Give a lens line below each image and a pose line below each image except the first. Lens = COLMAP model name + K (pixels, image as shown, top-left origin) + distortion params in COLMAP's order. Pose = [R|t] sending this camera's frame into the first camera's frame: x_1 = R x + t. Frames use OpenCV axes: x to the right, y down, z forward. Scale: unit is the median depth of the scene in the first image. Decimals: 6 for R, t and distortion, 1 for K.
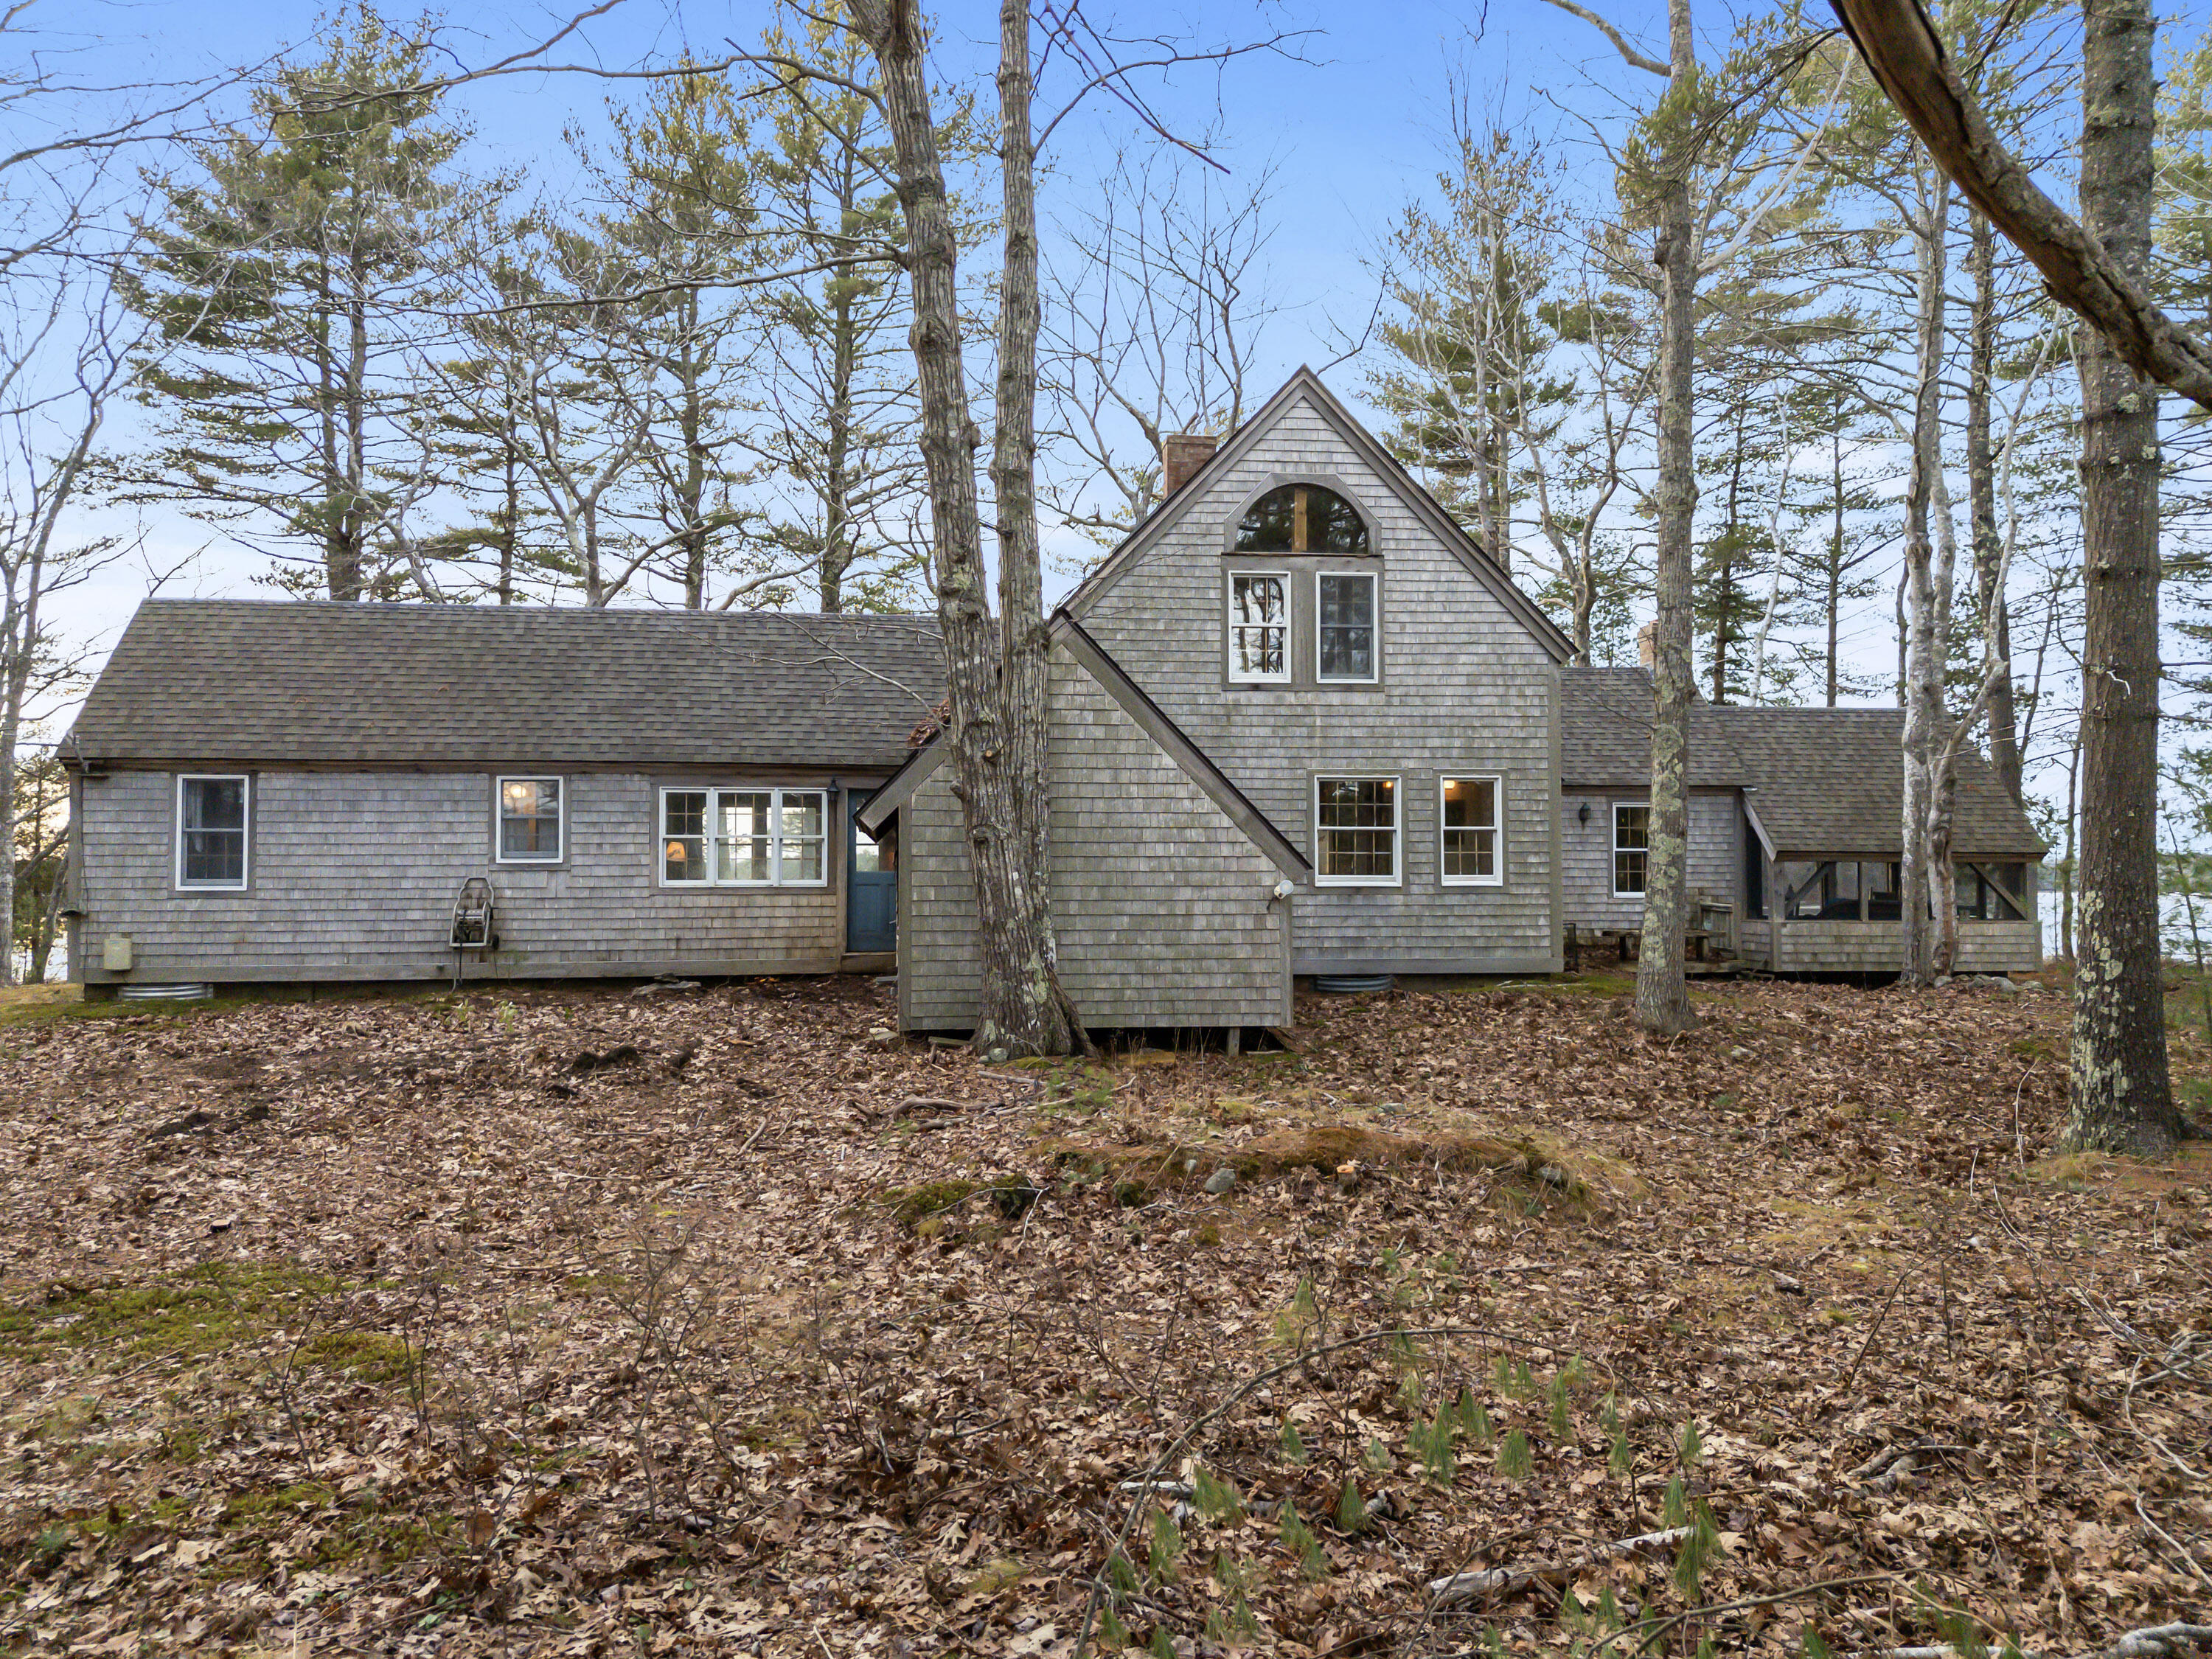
lens RADIAL K [[1570.4, 0, 1106.0], [0, 1570.4, 829.5], [0, 0, 1]] dist [0.060526, -0.000829]
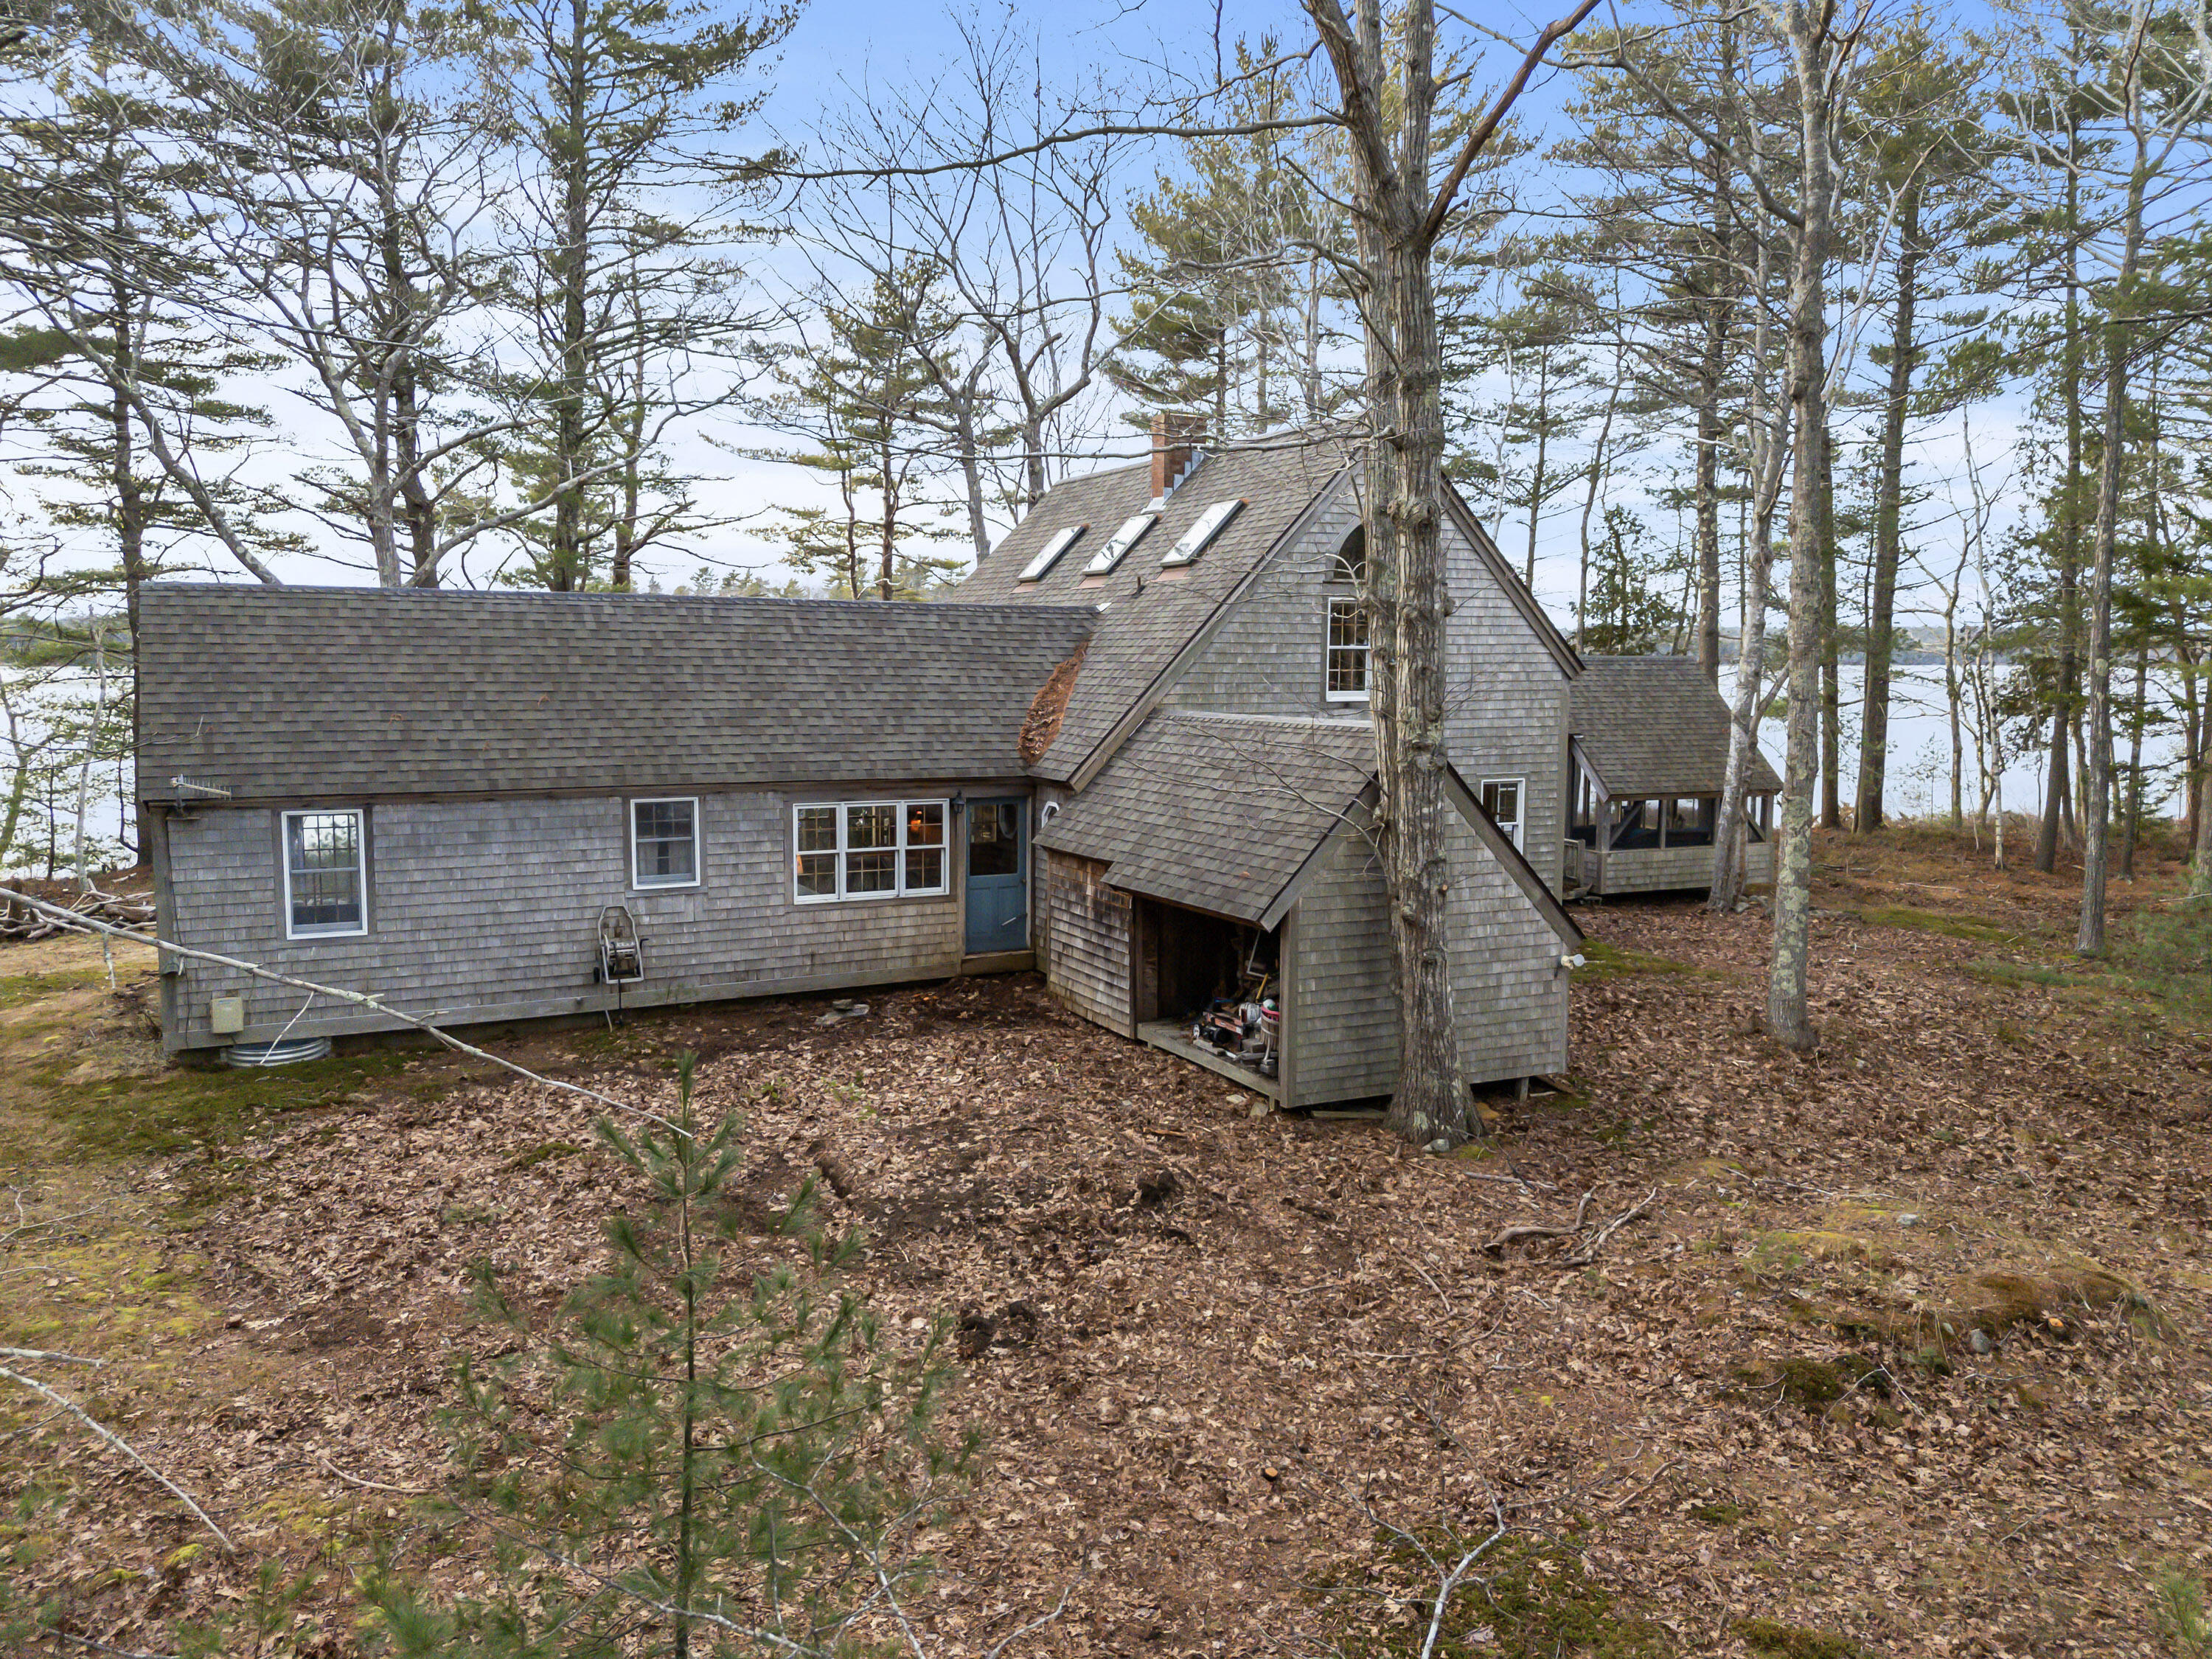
lens RADIAL K [[1570.4, 0, 1106.0], [0, 1570.4, 829.5], [0, 0, 1]] dist [0.060526, -0.000829]
pose [[0.945797, -0.025706, 0.323739, -0.416501], [-0.019355, 0.990629, 0.135203, -0.148014], [-0.324181, -0.134140, 0.936436, 0.015271]]
